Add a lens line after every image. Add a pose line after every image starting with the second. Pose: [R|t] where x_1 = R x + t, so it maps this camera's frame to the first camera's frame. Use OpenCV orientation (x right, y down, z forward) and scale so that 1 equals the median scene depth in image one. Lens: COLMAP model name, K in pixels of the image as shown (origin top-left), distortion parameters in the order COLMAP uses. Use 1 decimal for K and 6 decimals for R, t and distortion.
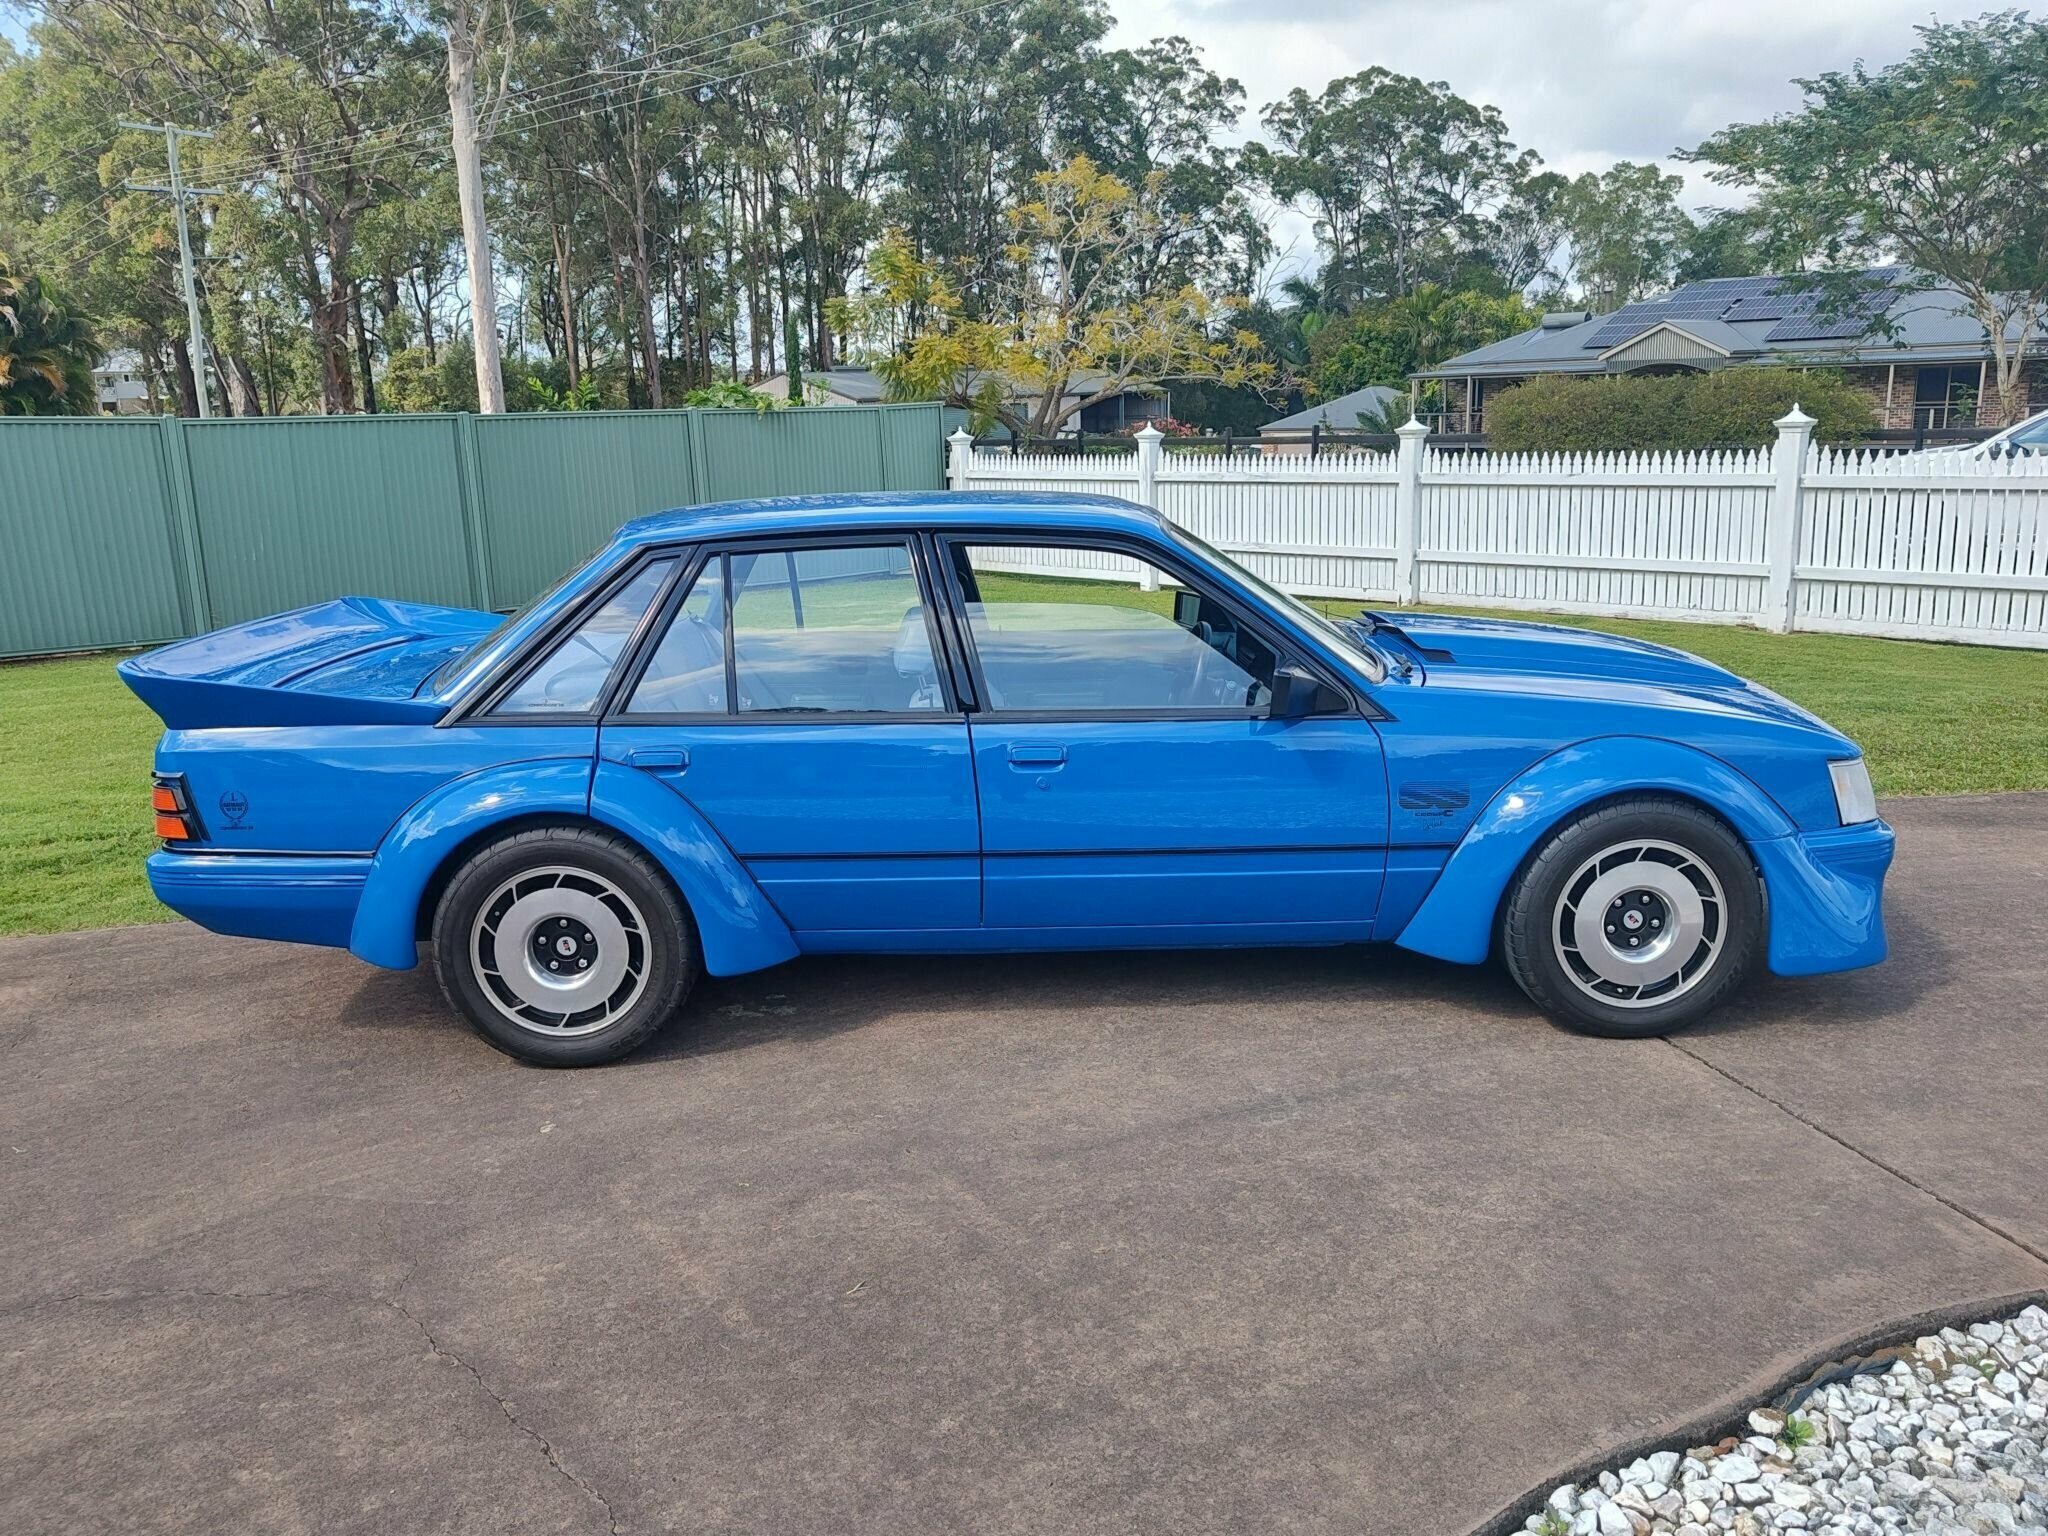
lens RADIAL K [[1609.6, 0, 1026.9], [0, 1609.6, 761.6], [0, 0, 1]] dist [0.008573, 0.008158]
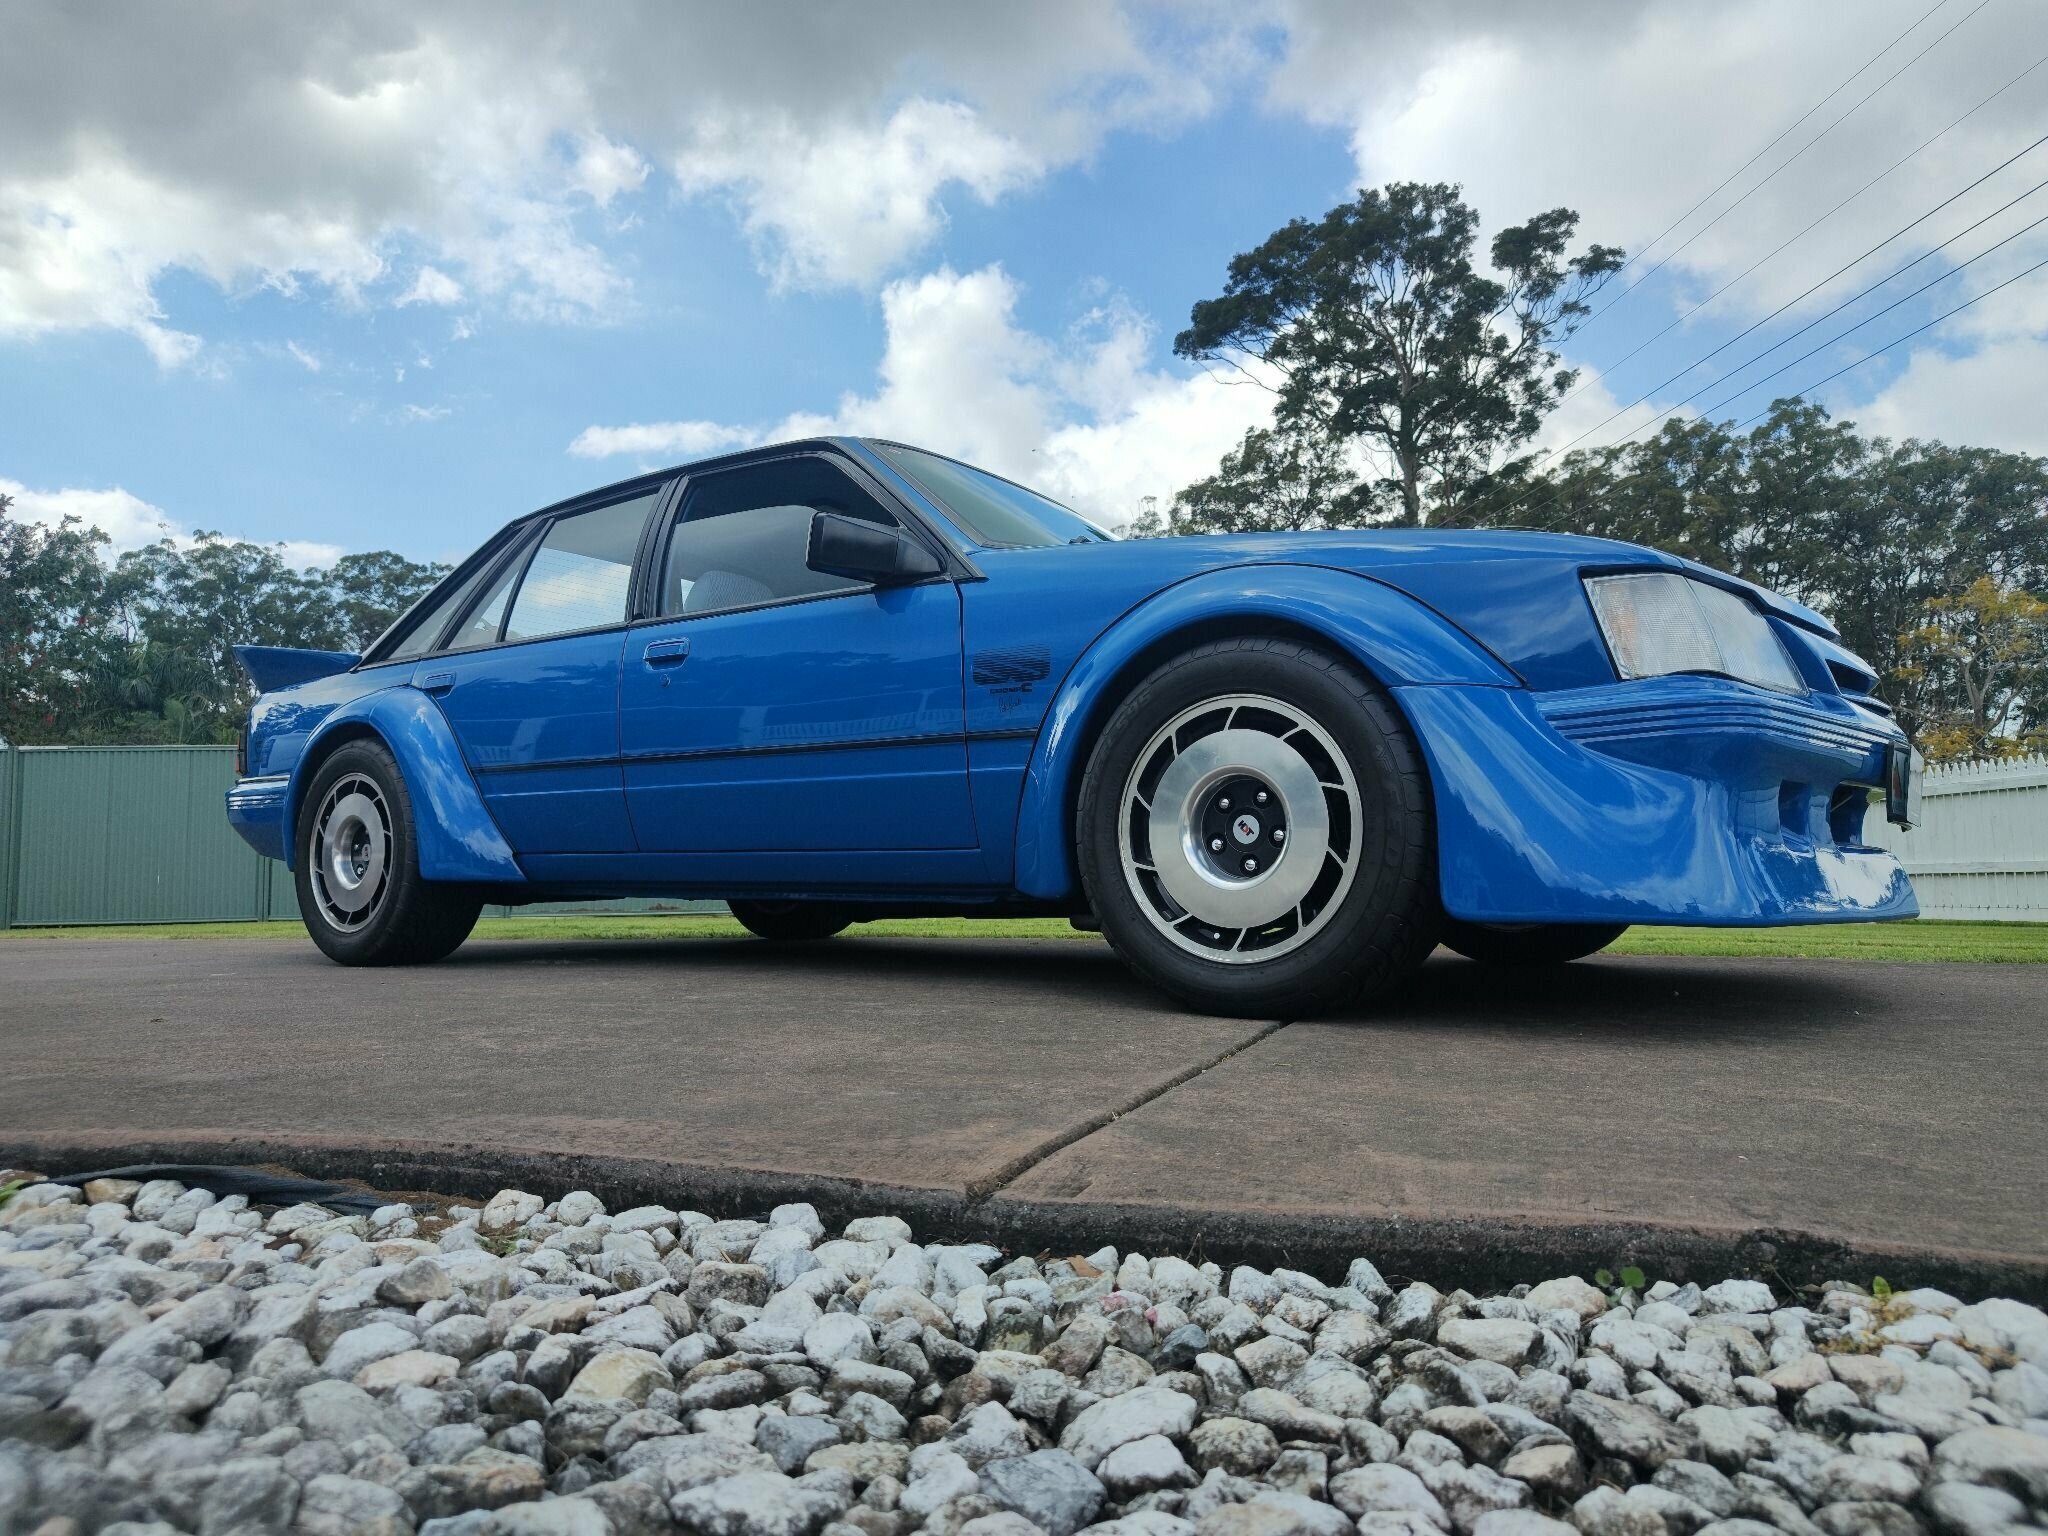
lens RADIAL K [[1337.4, 0, 1020.5], [0, 1337.4, 791.8], [0, 0, 1]] dist [0.000239, 0.000786]
pose [[0.798028, -0.028864, -0.601929, 0.186854], [-0.133388, 0.965615, -0.223147, 0.064206], [0.587673, 0.258367, 0.766738, 0.156491]]
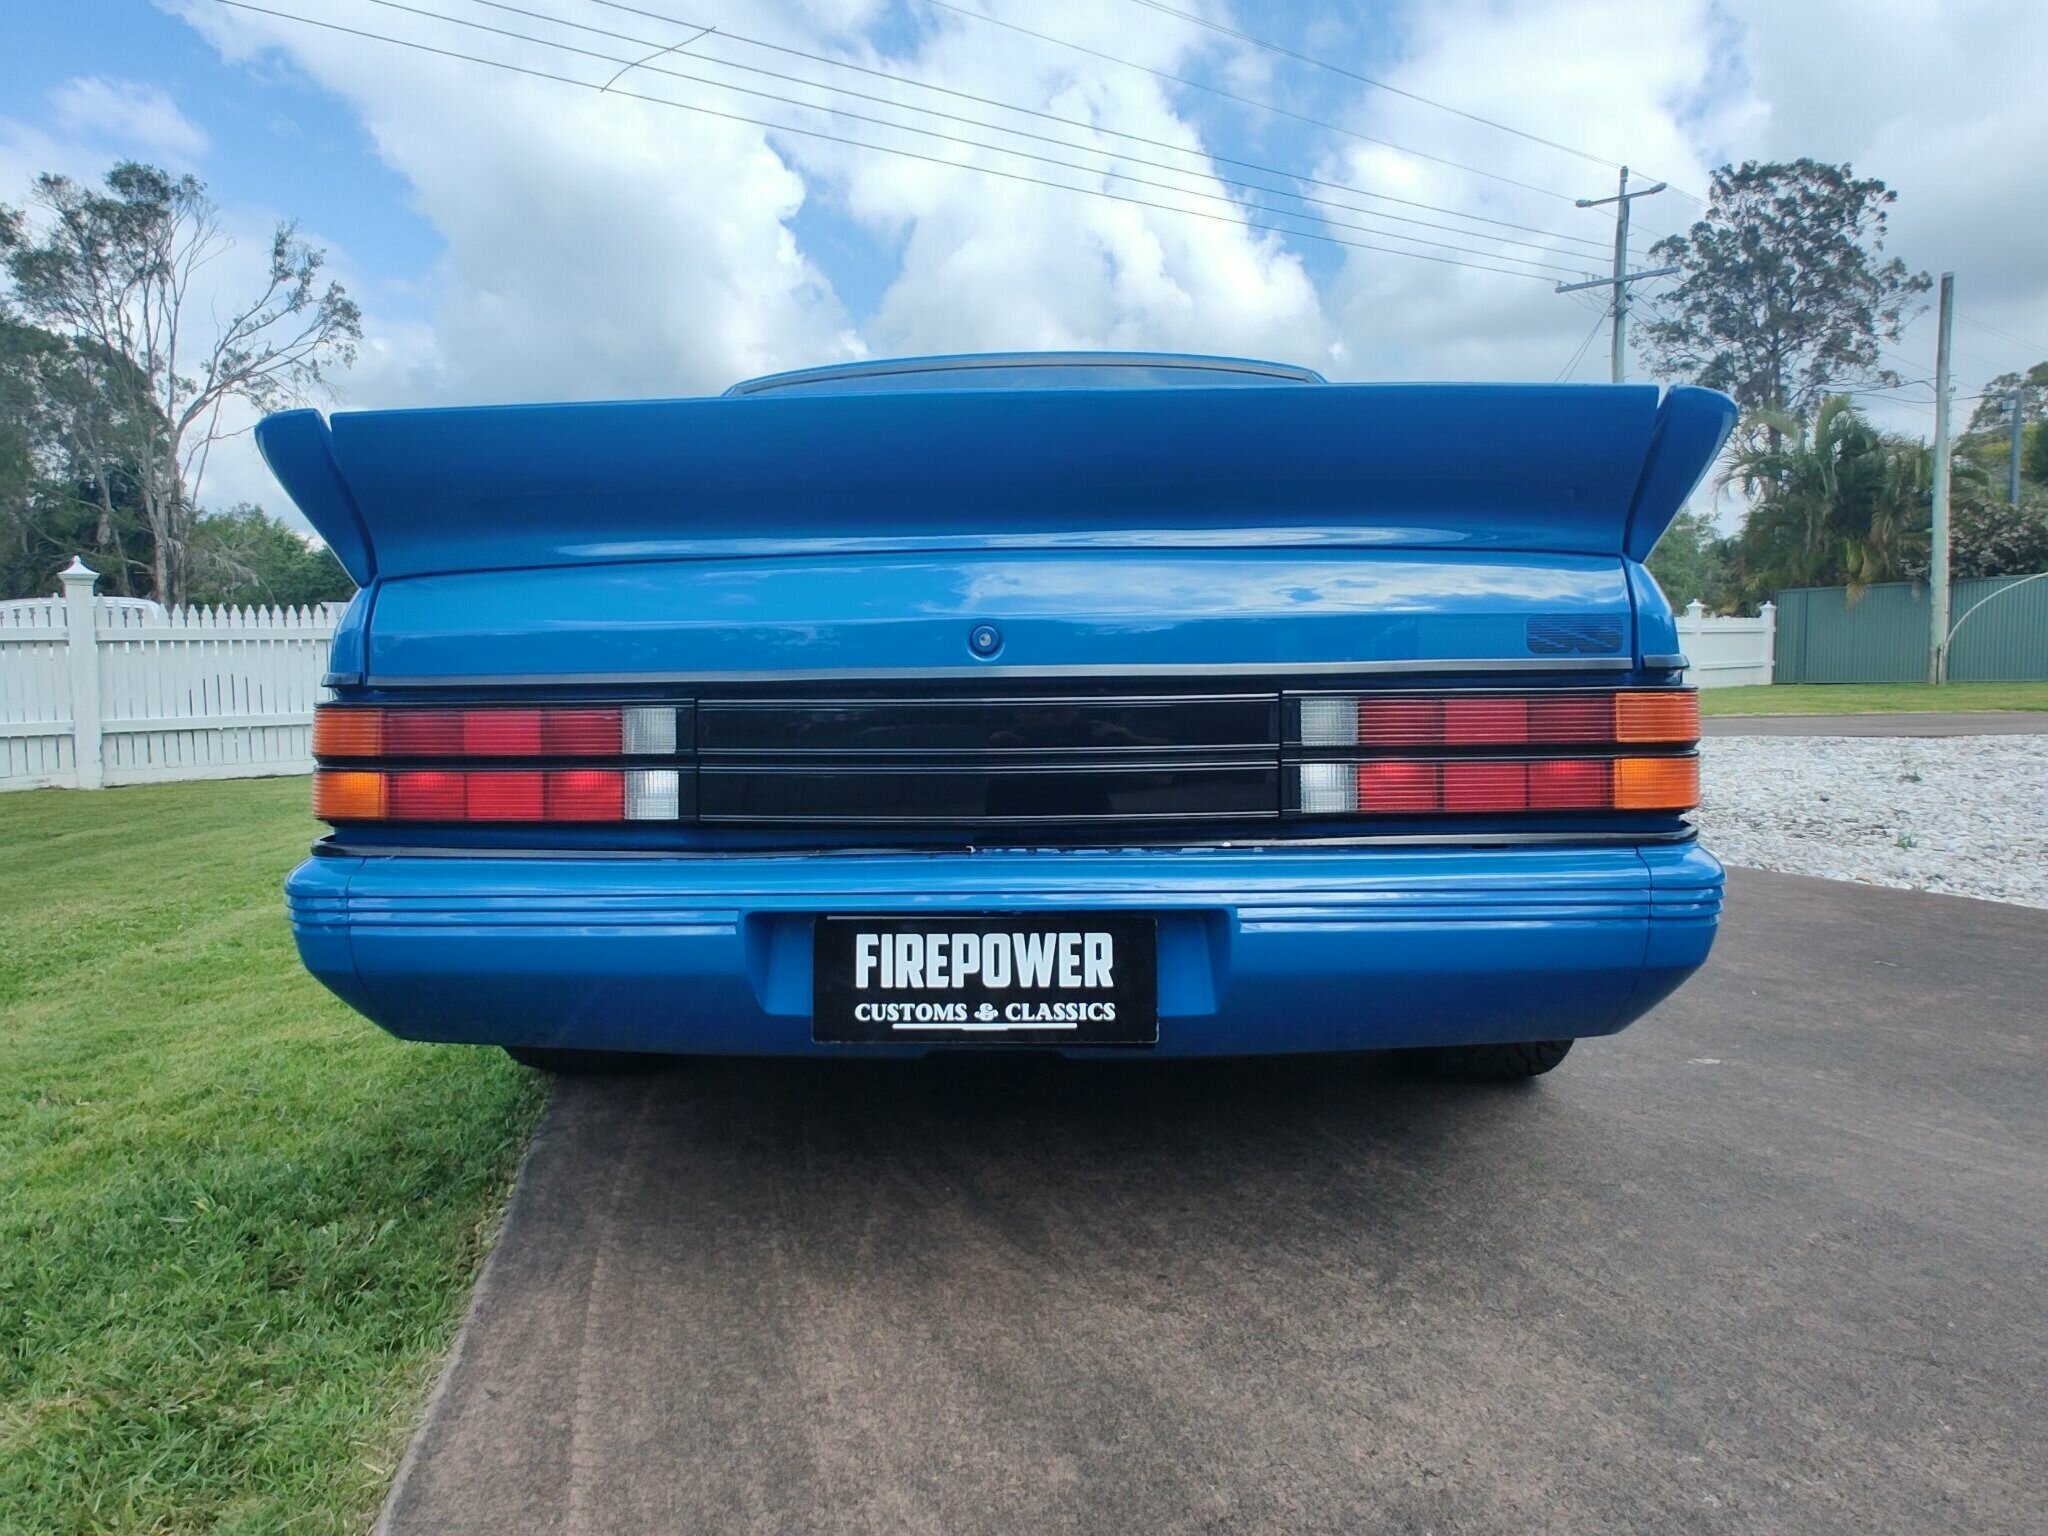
lens RADIAL K [[1358.1, 0, 1017.7], [0, 1358.1, 763.4], [0, 0, 1]] dist [-0.001171, 0.008651]
pose [[0.078916, -0.059830, 0.995084, -0.265826], [0.218921, 0.974870, 0.041253, -0.005720], [-0.972546, 0.214590, 0.090030, 0.333174]]
